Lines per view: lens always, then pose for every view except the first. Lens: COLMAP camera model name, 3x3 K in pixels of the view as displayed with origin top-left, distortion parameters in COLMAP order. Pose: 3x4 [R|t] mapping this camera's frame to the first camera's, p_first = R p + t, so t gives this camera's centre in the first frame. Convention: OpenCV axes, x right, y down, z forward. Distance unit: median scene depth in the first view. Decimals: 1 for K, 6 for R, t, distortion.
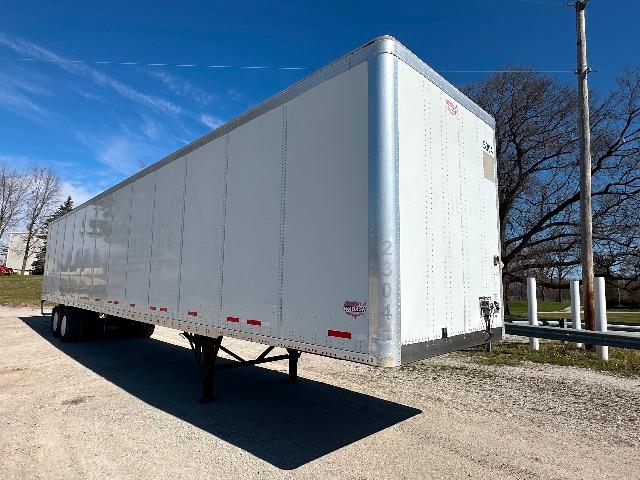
lens RADIAL K [[373.1, 0, 320.0], [0, 373.1, 240.0], [0, 0, 1]] dist [-0.003970, -0.001316]
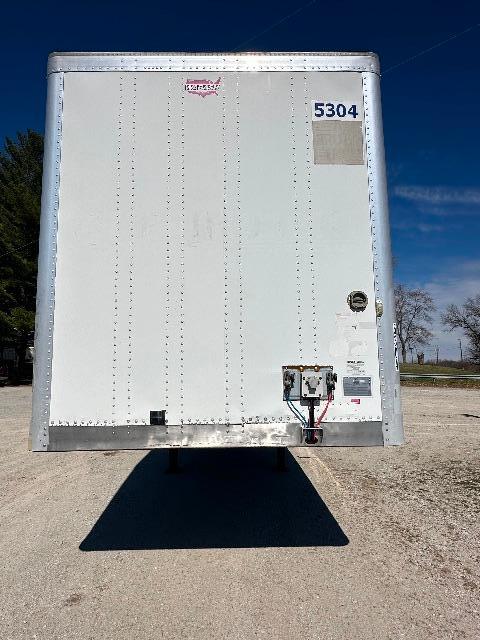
lens RADIAL K [[373.1, 0, 240.0], [0, 373.1, 320.0], [0, 0, 1]] dist [-0.003970, -0.001316]
pose [[0.720823, -0.101957, -0.685579, 0.760935], [0.101965, 0.993959, -0.040611, 0.094232], [0.685578, -0.040631, 0.726864, 0.502764]]
